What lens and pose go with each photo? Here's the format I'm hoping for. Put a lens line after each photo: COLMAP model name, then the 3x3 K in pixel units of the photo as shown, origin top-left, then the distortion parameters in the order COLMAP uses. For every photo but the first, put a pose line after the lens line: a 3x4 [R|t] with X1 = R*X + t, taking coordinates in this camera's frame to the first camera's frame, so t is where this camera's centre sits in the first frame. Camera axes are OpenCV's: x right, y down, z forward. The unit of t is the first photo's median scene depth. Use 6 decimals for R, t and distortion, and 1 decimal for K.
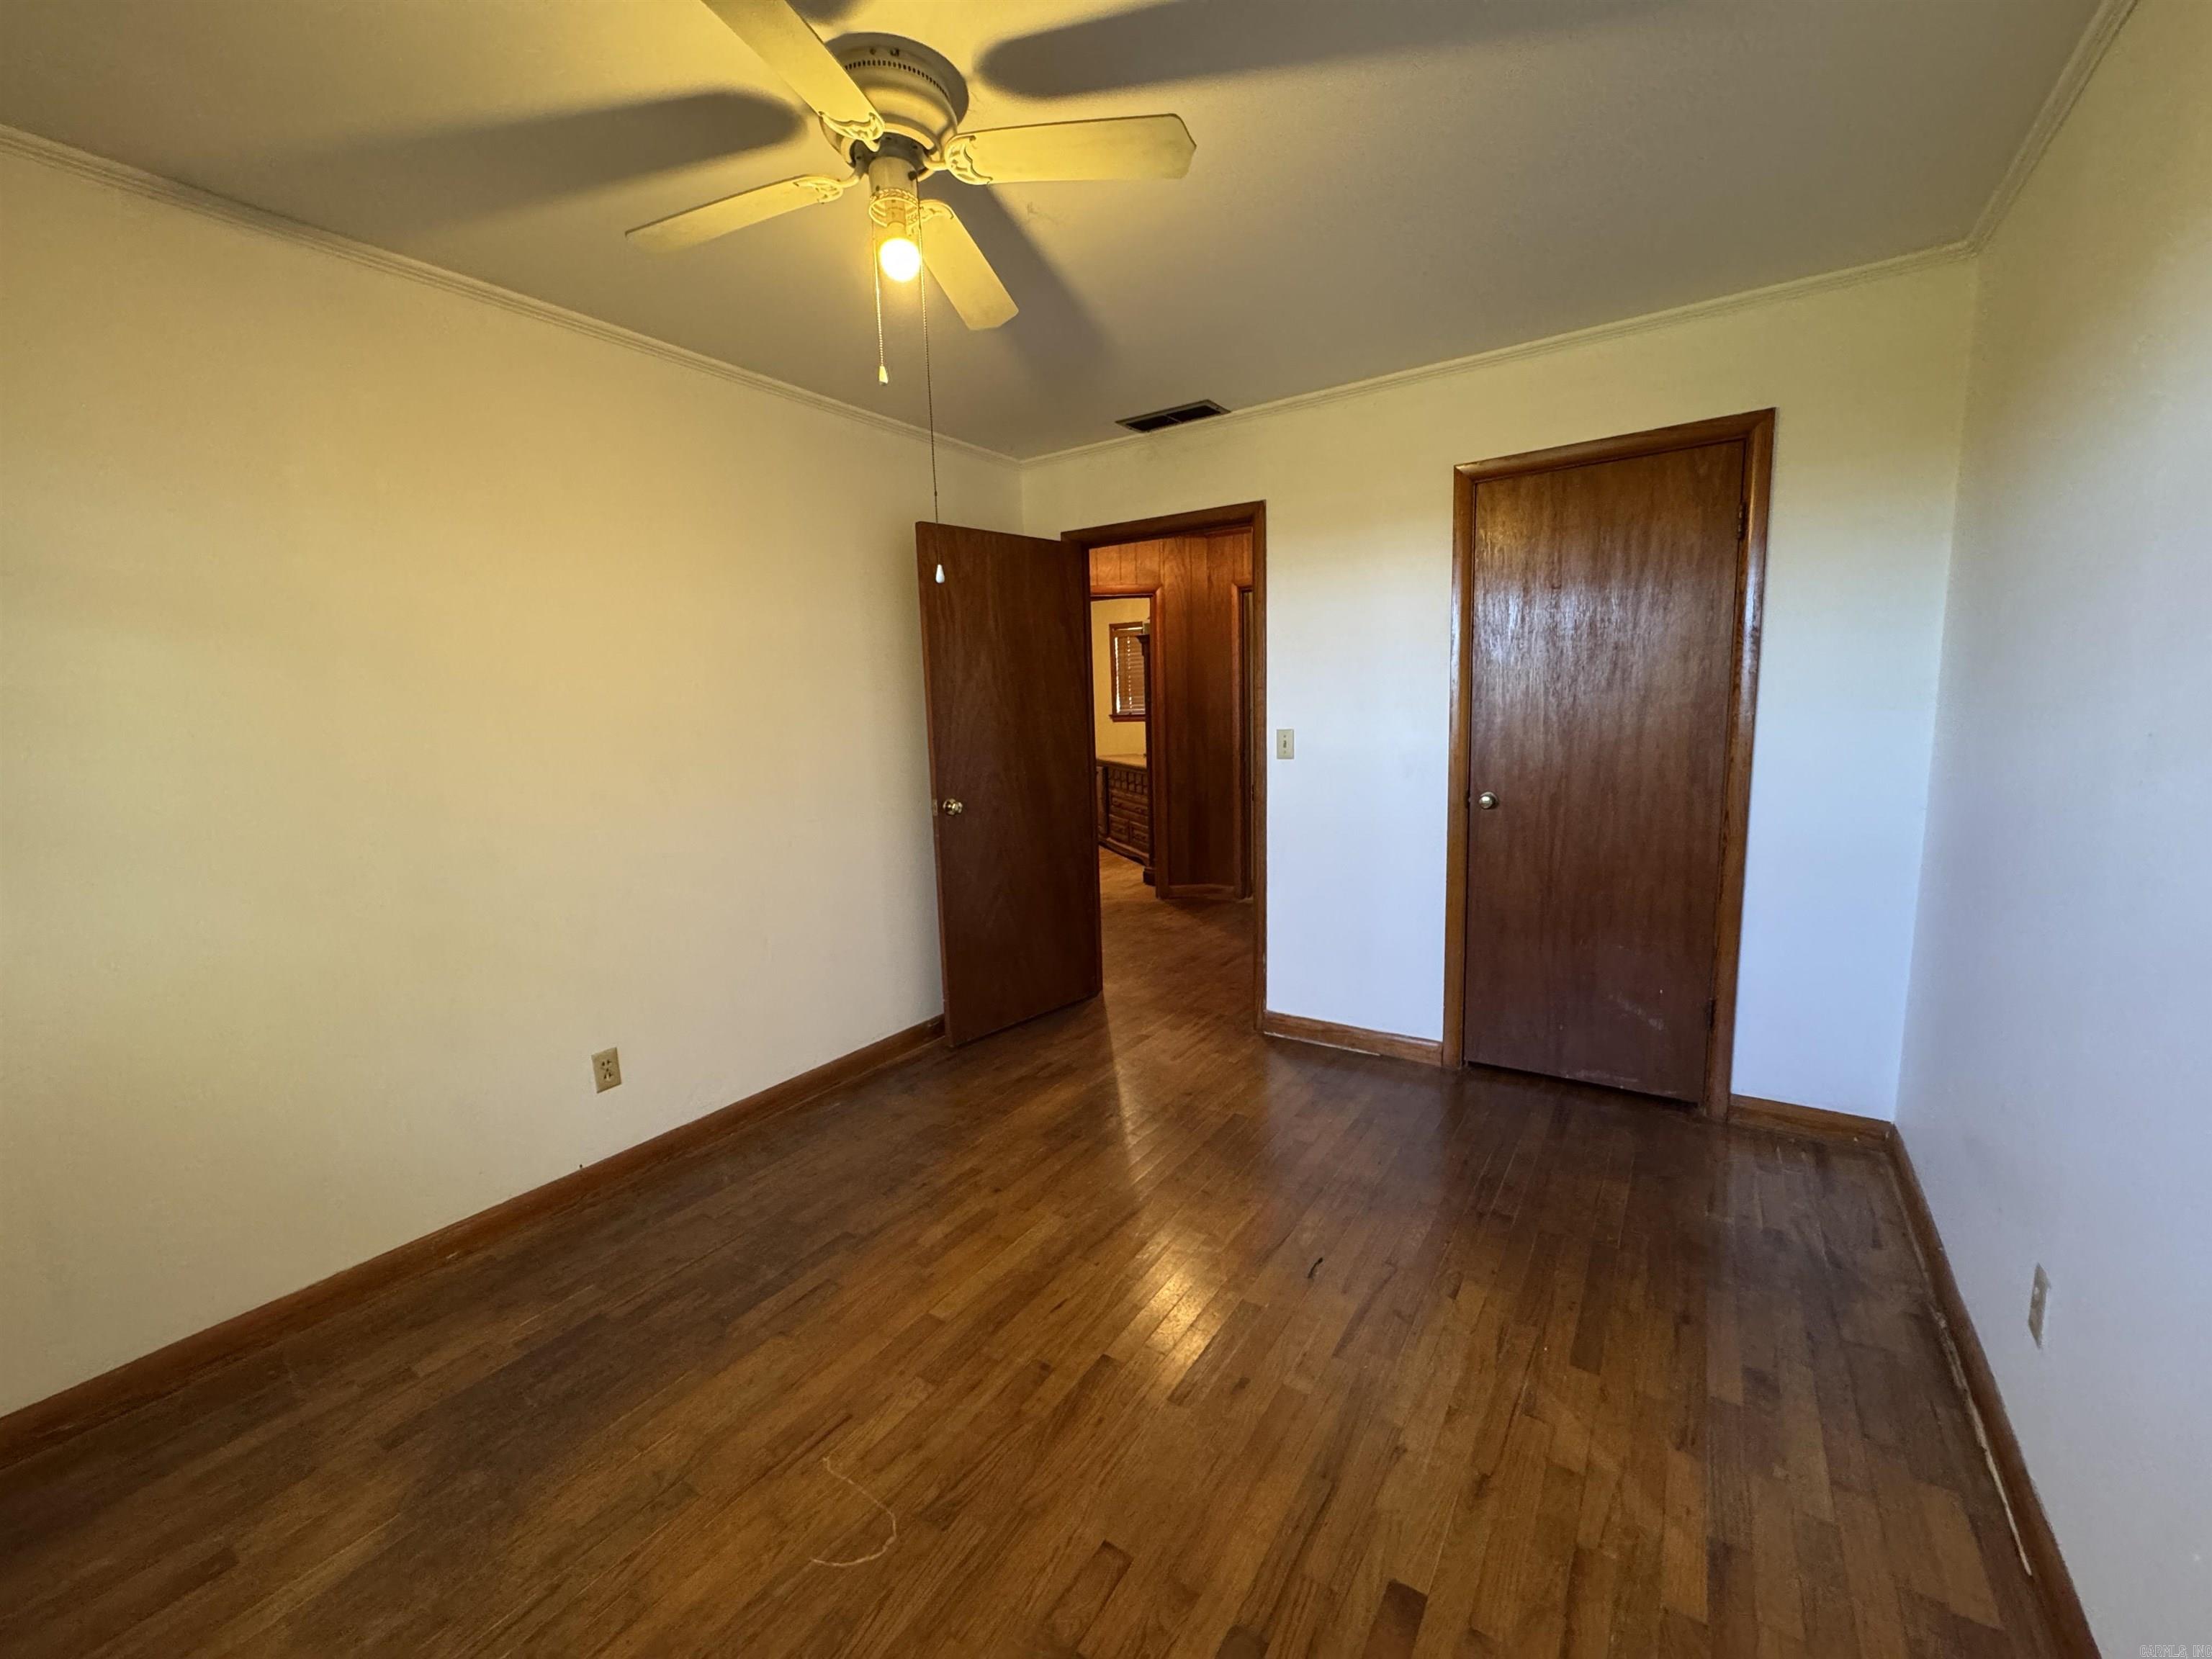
lens RADIAL K [[888.4, 0, 1106.0], [0, 888.4, 829.5], [0, 0, 1]] dist [-0.001186, 0.000197]
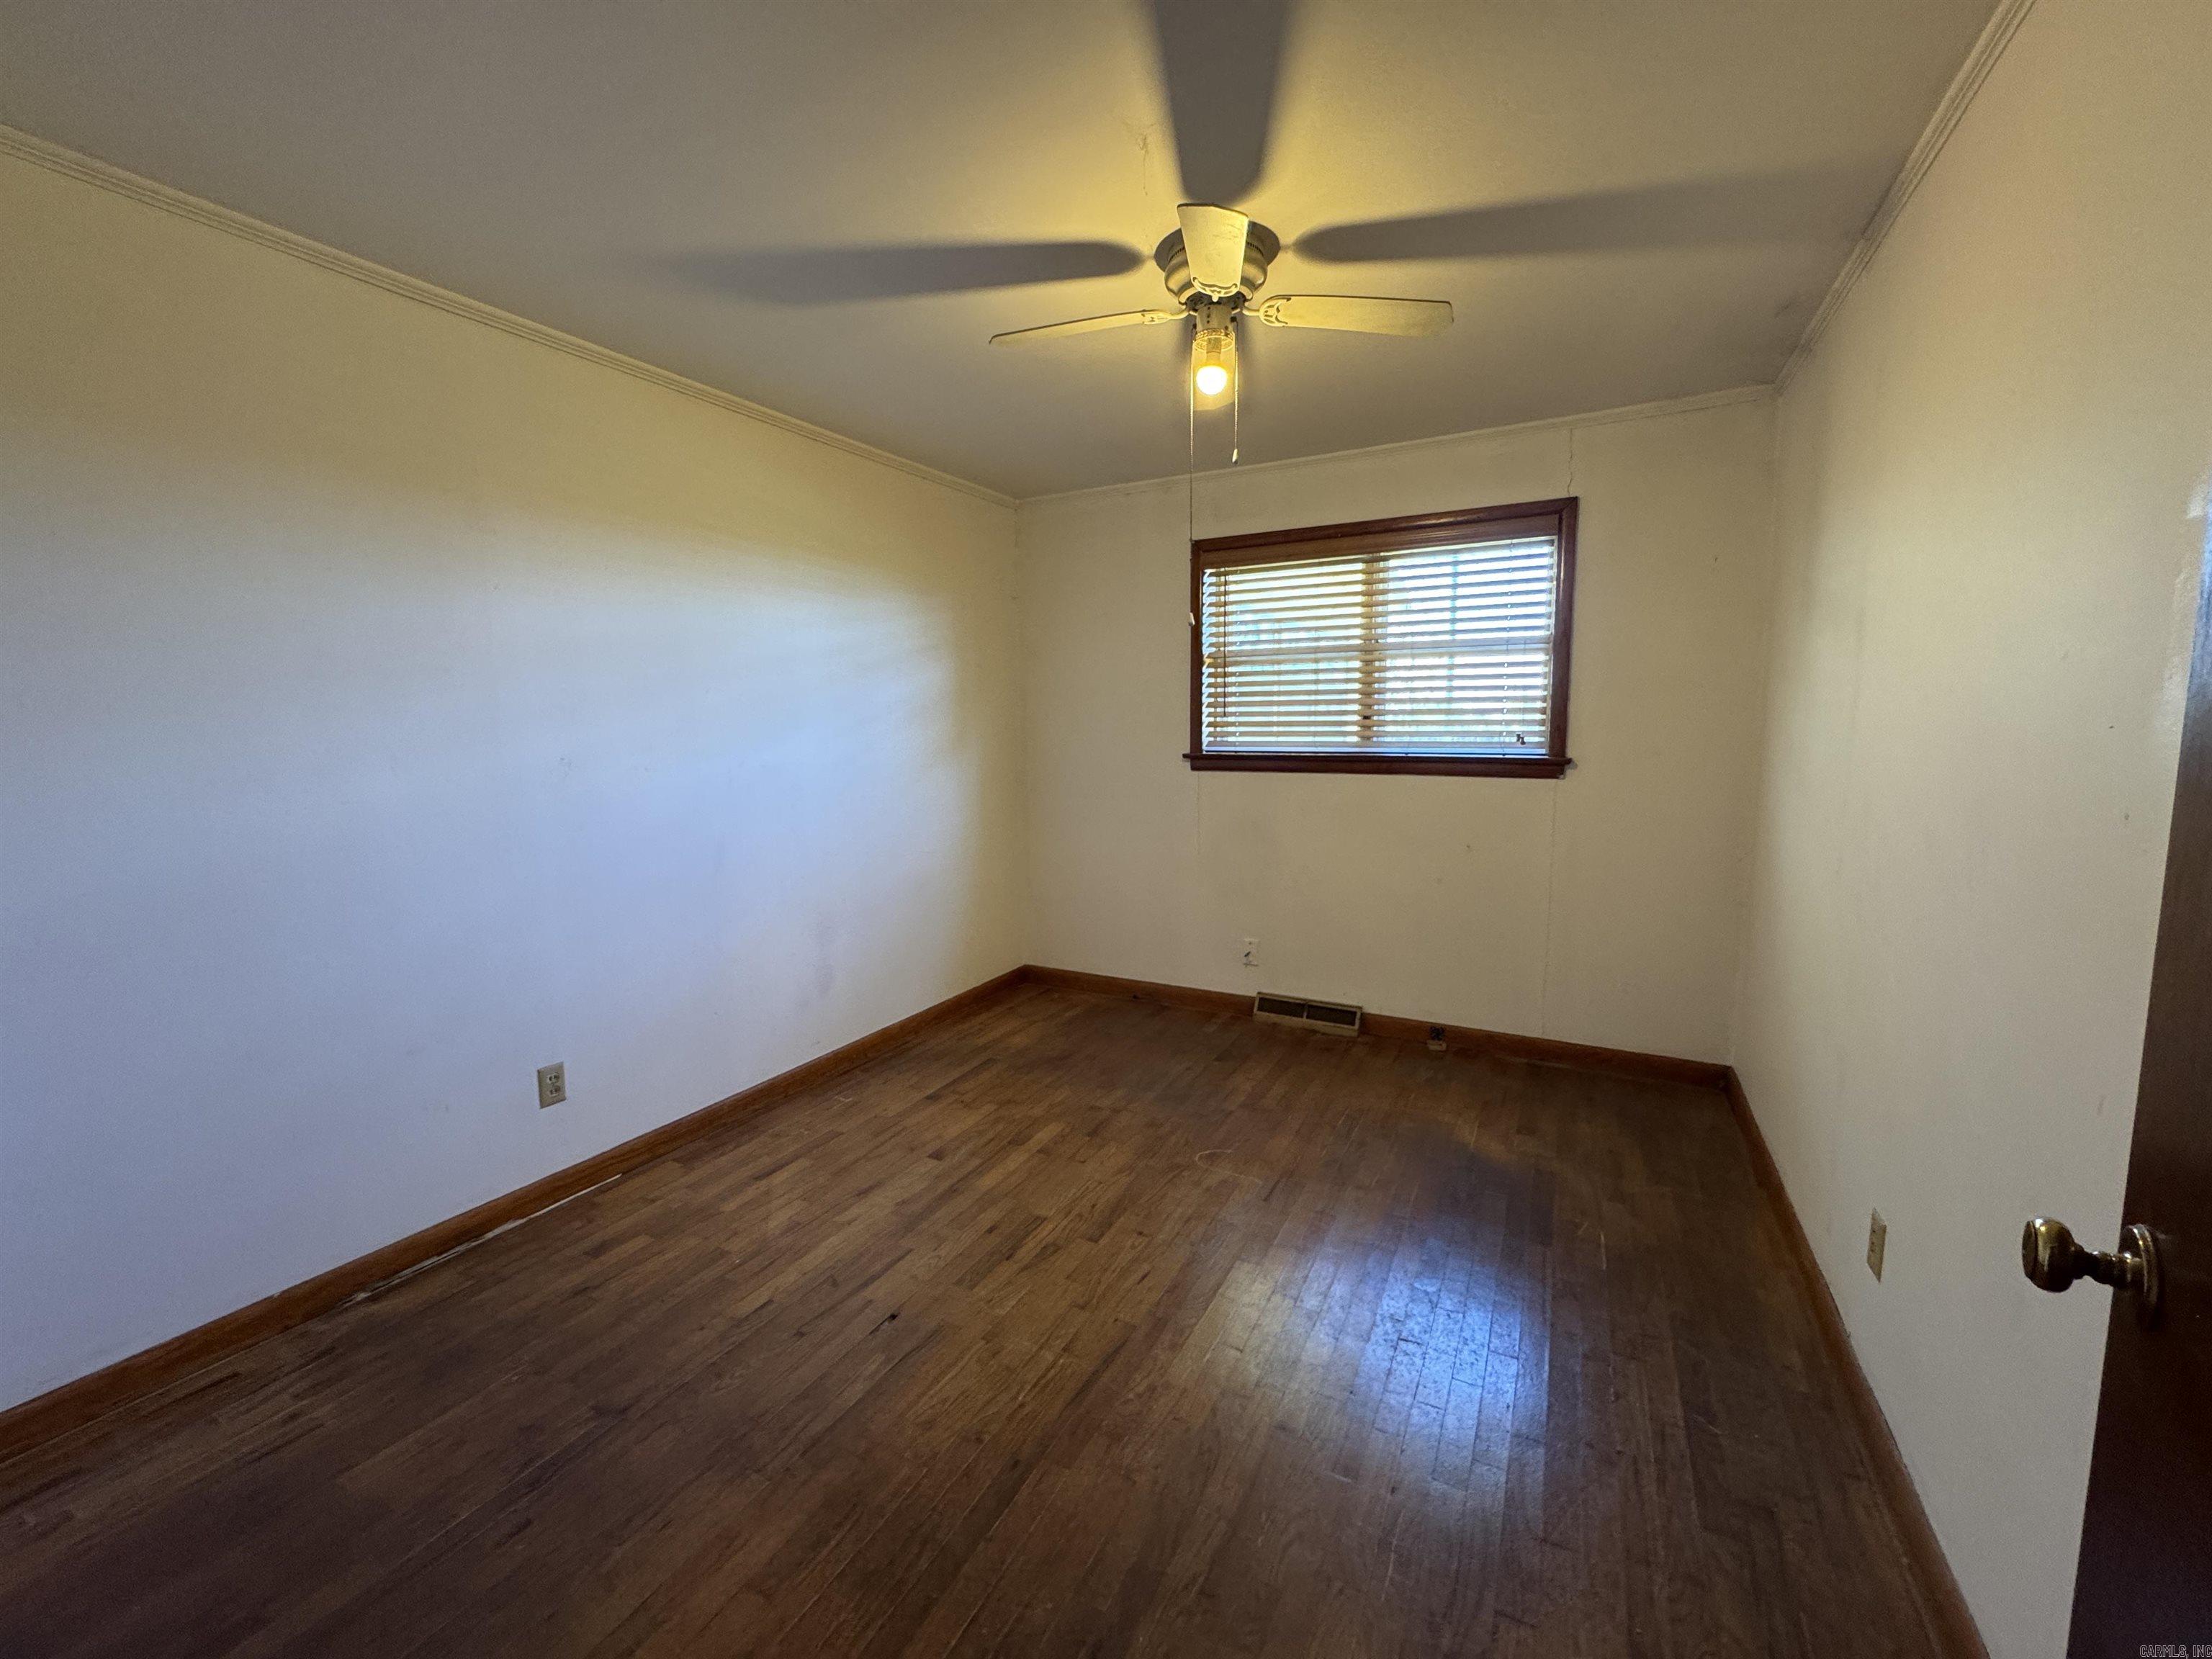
lens RADIAL K [[888.4, 0, 1106.0], [0, 888.4, 829.5], [0, 0, 1]] dist [-0.001186, 0.000197]
pose [[-0.994382, 0.054300, -0.090858, 0.079678], [0.027890, 0.962464, 0.269974, -0.361828], [0.102107, 0.265923, -0.958571, 2.434308]]
